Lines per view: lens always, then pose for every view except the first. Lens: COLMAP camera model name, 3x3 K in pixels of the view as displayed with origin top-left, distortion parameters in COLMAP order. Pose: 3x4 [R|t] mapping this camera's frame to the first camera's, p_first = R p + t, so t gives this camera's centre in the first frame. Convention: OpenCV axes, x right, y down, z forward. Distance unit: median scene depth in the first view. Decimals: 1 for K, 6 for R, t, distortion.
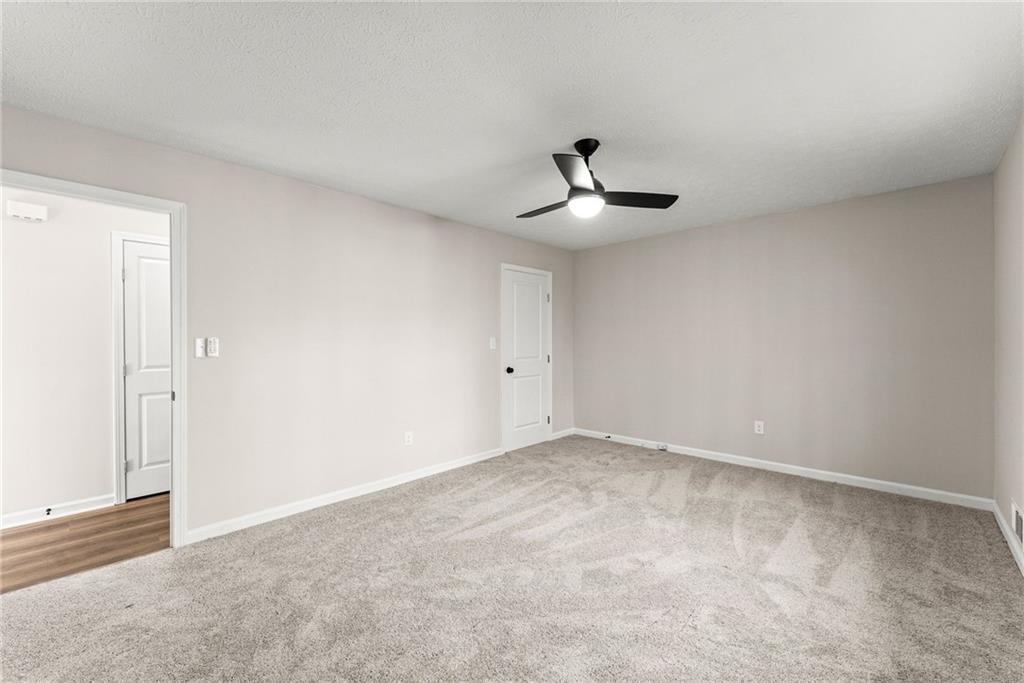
lens RADIAL K [[419.7, 0, 515.0], [0, 419.7, 338.5], [0, 0, 1]] dist [-0.001942, 0.000141]
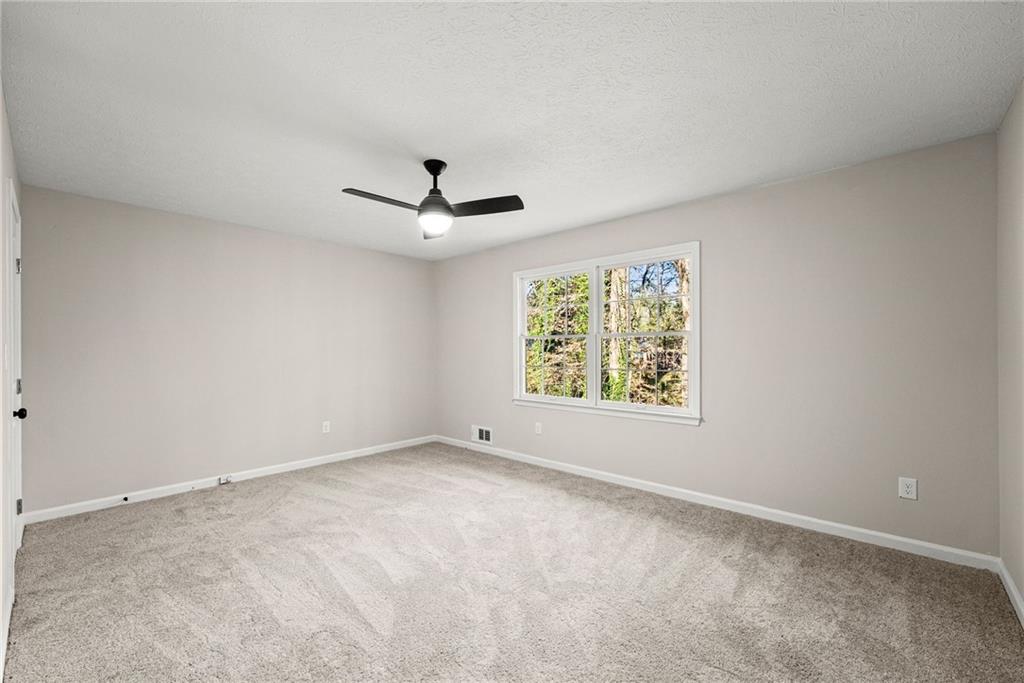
lens RADIAL K [[419.7, 0, 516.1], [0, 419.7, 346.1], [0, 0, 1]] dist [-0.001942, 0.000141]
pose [[-0.041213, 0.010366, 0.999097, -0.707670], [-0.003947, 0.999937, -0.010537, 0.004724], [-0.999143, -0.004378, -0.041169, 0.665290]]
